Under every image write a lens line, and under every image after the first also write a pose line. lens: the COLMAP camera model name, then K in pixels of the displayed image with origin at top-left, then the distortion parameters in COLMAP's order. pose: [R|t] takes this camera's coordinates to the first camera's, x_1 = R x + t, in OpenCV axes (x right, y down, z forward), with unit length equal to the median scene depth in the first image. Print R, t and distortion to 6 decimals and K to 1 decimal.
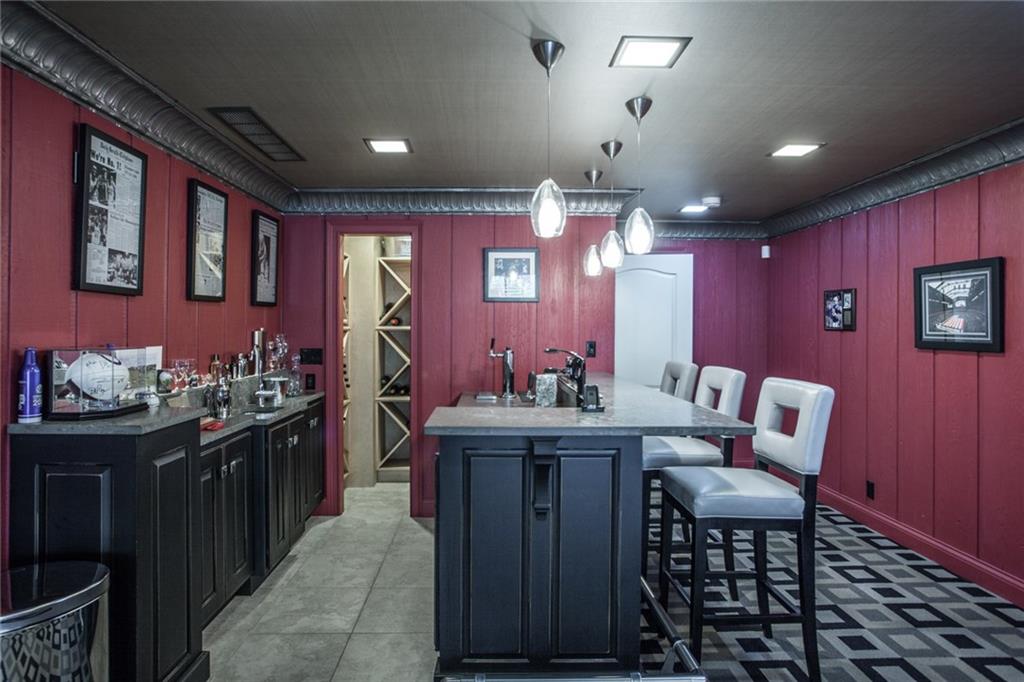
lens RADIAL K [[580.4, 0, 508.2], [0, 580.4, 330.6], [0, 0, 1]] dist [-0.003510, 0.000075]
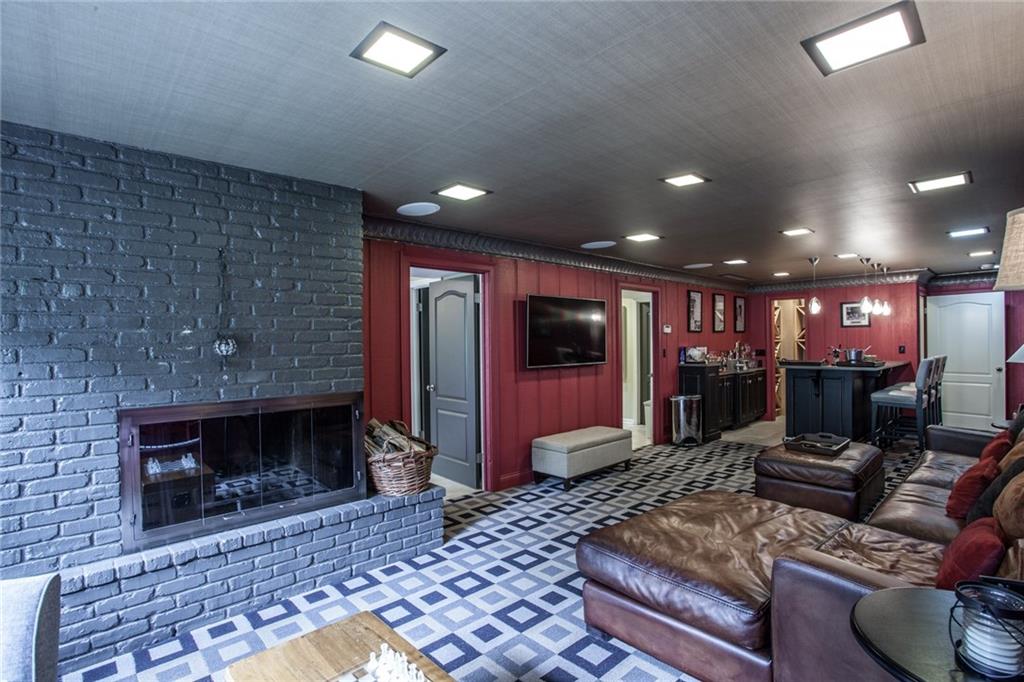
lens RADIAL K [[494.6, 0, 510.7], [0, 494.6, 341.1], [0, 0, 1]] dist [-0.036853, 0.002698]
pose [[0.649498, -0.015148, -0.760212, 0.618216], [0.011503, 0.999883, -0.010096, 0.005721], [0.760276, -0.002187, 0.649596, -1.276971]]
